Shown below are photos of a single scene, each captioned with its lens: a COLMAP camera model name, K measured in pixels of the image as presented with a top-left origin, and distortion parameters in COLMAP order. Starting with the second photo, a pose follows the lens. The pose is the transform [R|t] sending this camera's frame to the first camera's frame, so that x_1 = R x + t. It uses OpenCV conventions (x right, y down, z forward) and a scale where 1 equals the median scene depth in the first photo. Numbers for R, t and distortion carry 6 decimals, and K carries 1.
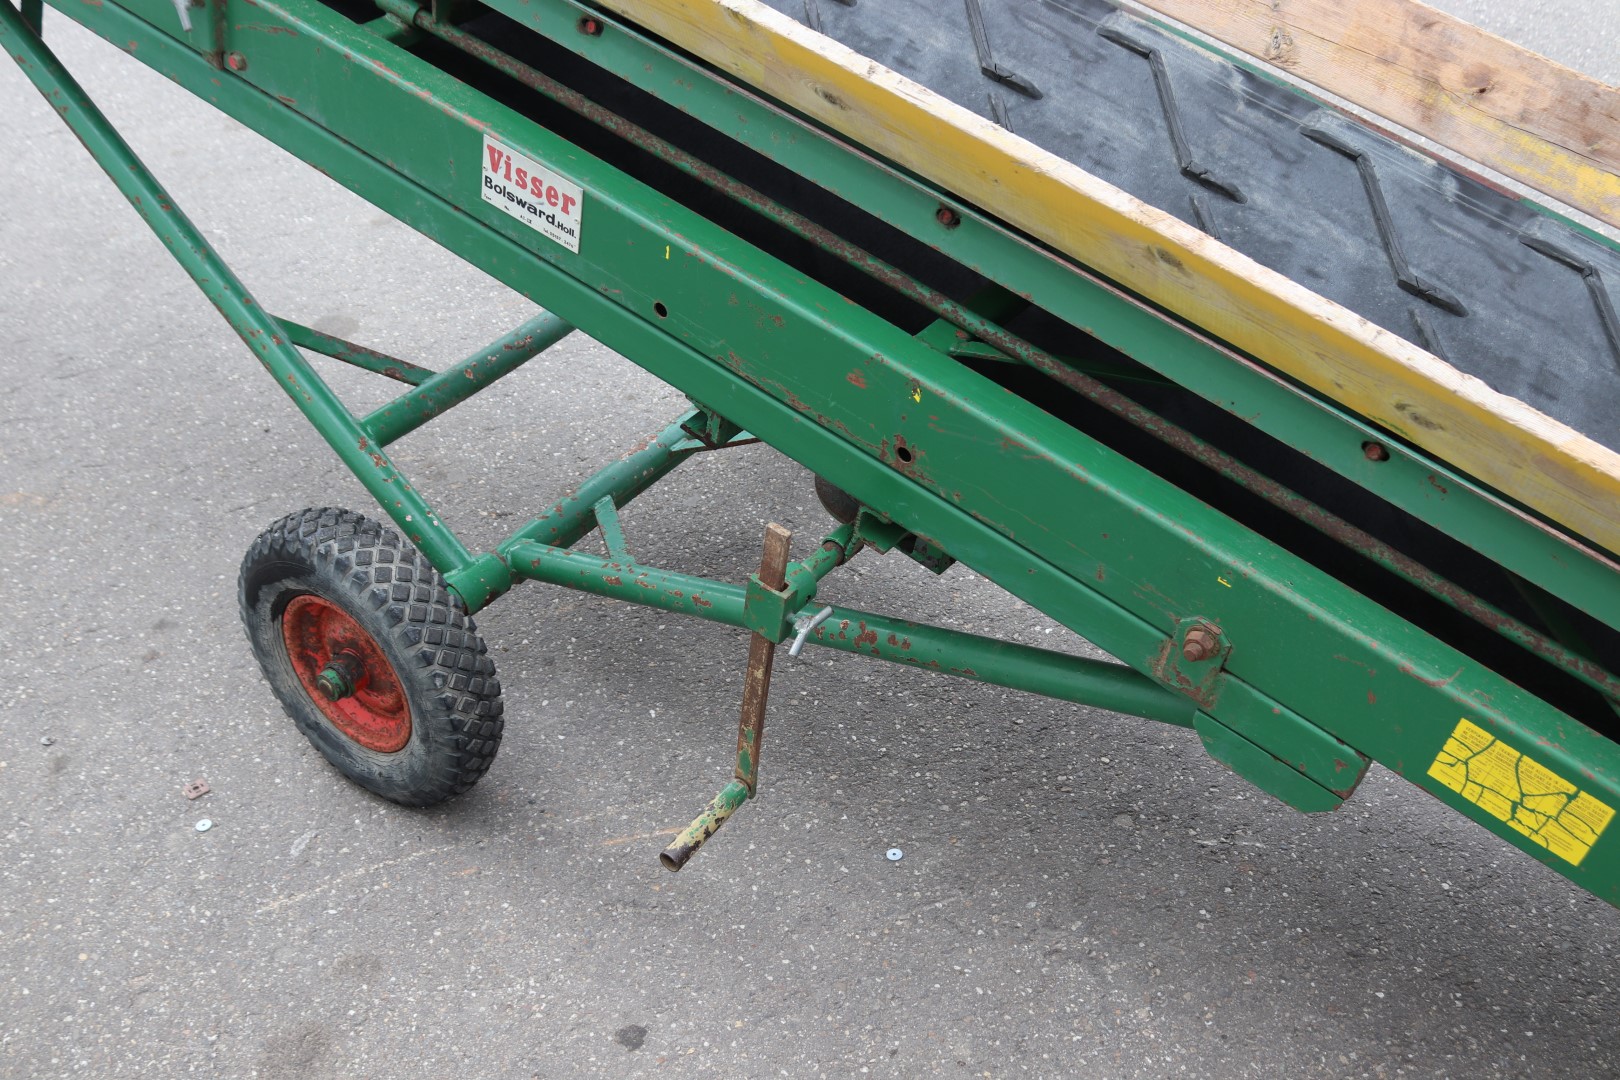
lens RADIAL K [[1855.4, 0, 810.0], [0, 1855.4, 540.0], [0, 0, 1]] dist [-0.082758, 0.076914]
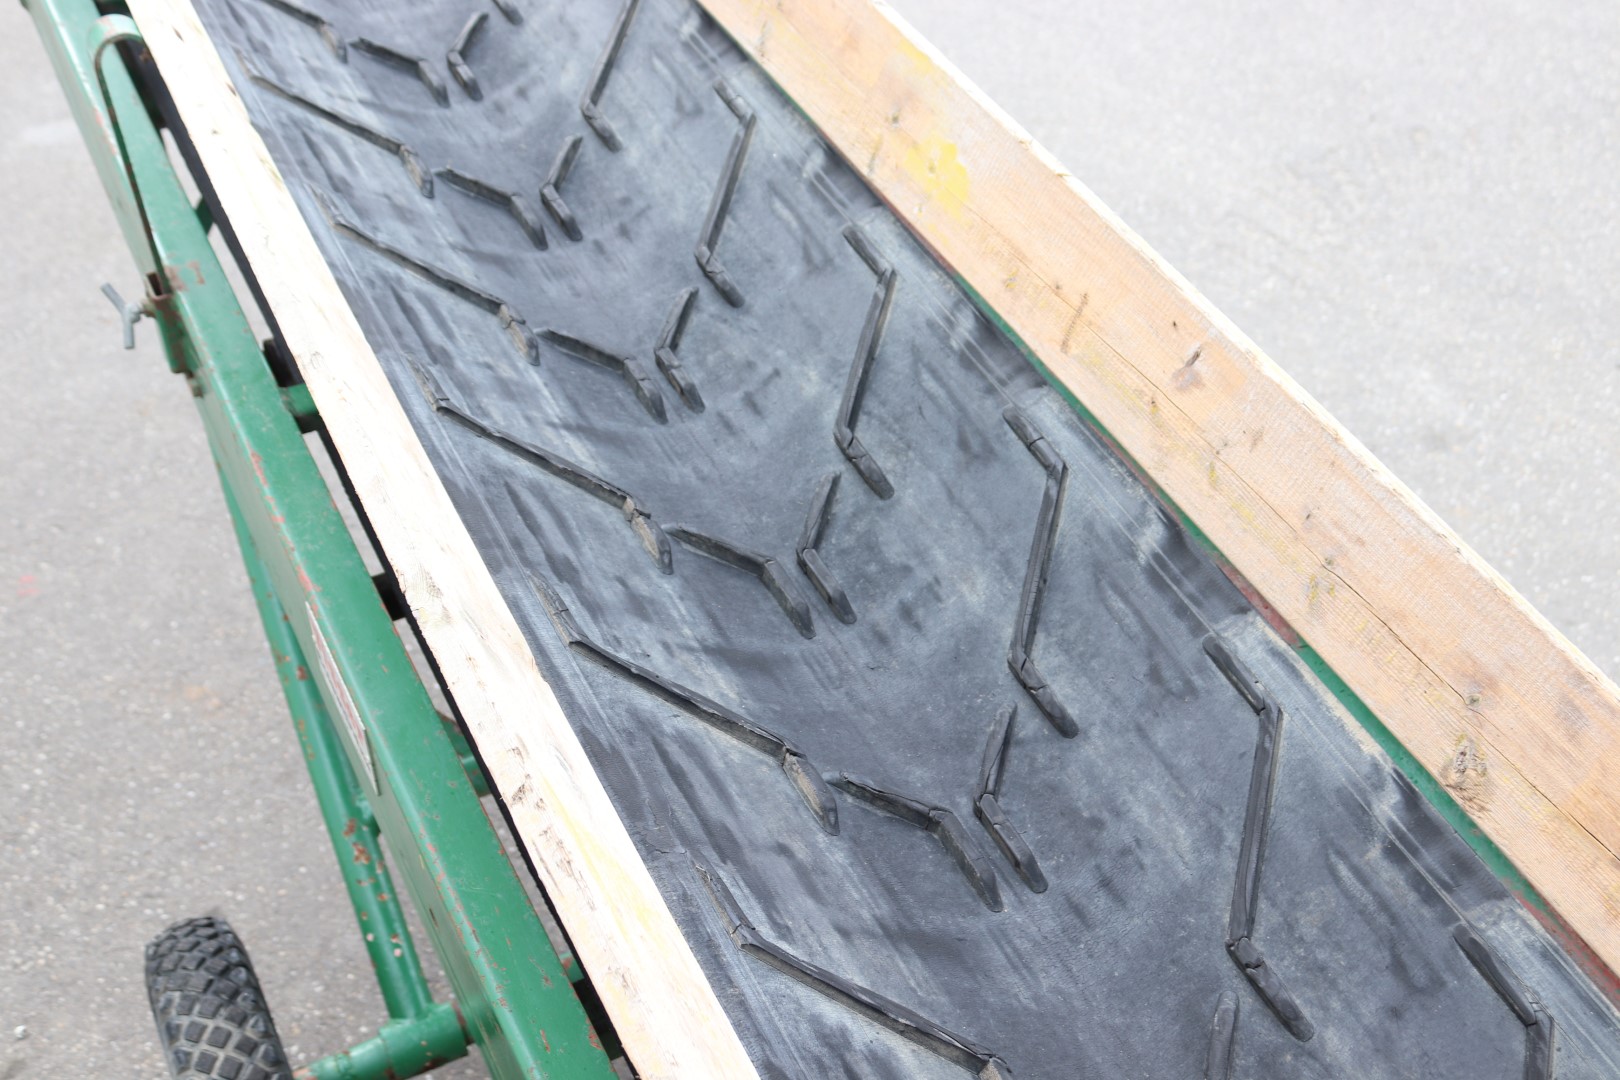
lens RADIAL K [[1855.4, 0, 810.0], [0, 1855.4, 540.0], [0, 0, 1]] dist [-0.082758, 0.076914]
pose [[0.902034, 0.220689, -0.370986, 0.263318], [-0.223359, 0.974058, 0.036353, -0.308406], [0.369384, 0.050072, 0.927927, 0.387604]]
